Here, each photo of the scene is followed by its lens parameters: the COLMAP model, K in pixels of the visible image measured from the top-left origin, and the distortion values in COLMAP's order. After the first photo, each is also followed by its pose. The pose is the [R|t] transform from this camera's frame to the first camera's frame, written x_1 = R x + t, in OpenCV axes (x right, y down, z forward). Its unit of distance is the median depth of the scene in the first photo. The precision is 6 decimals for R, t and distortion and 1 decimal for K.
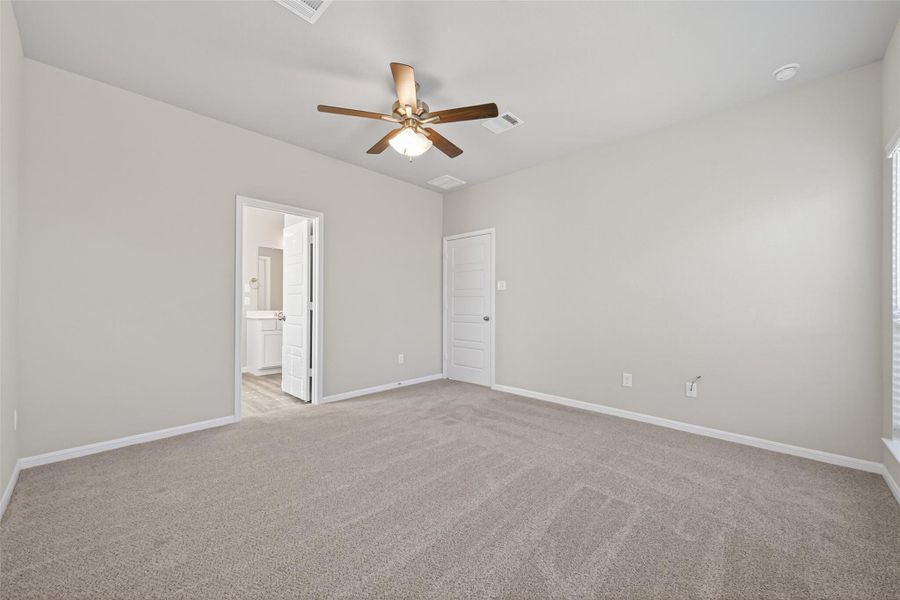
lens RADIAL K [[352.5, 0, 455.9], [0, 352.5, 302.4], [0, 0, 1]] dist [0.002053, 0.000236]
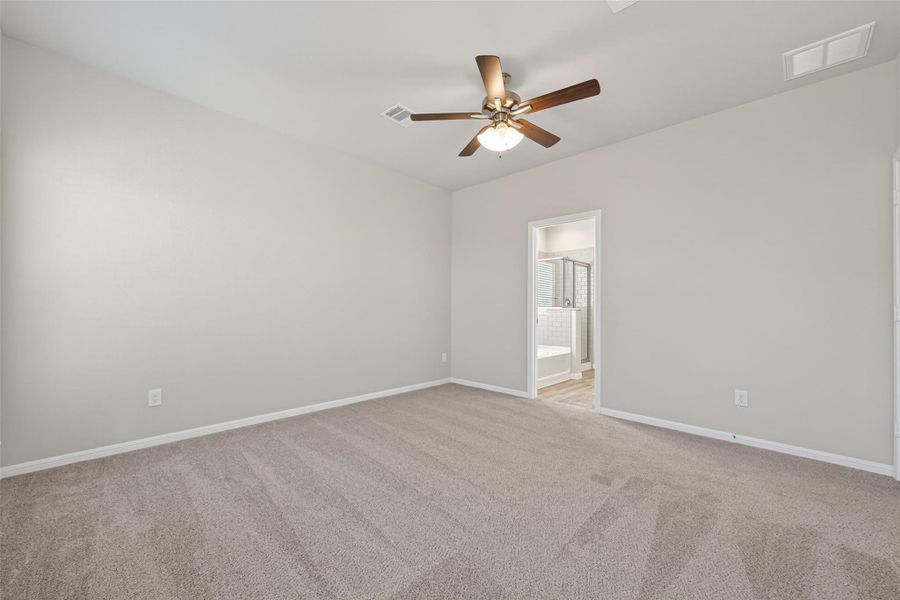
lens RADIAL K [[379.6, 0, 448.7], [0, 379.6, 311.9], [0, 0, 1]] dist [-0.000121, -0.000038]
pose [[-0.053532, 0.014756, -0.998457, 0.655410], [0.002954, 0.999889, 0.014619, 0.000866], [0.998562, -0.002167, -0.053569, 0.660381]]
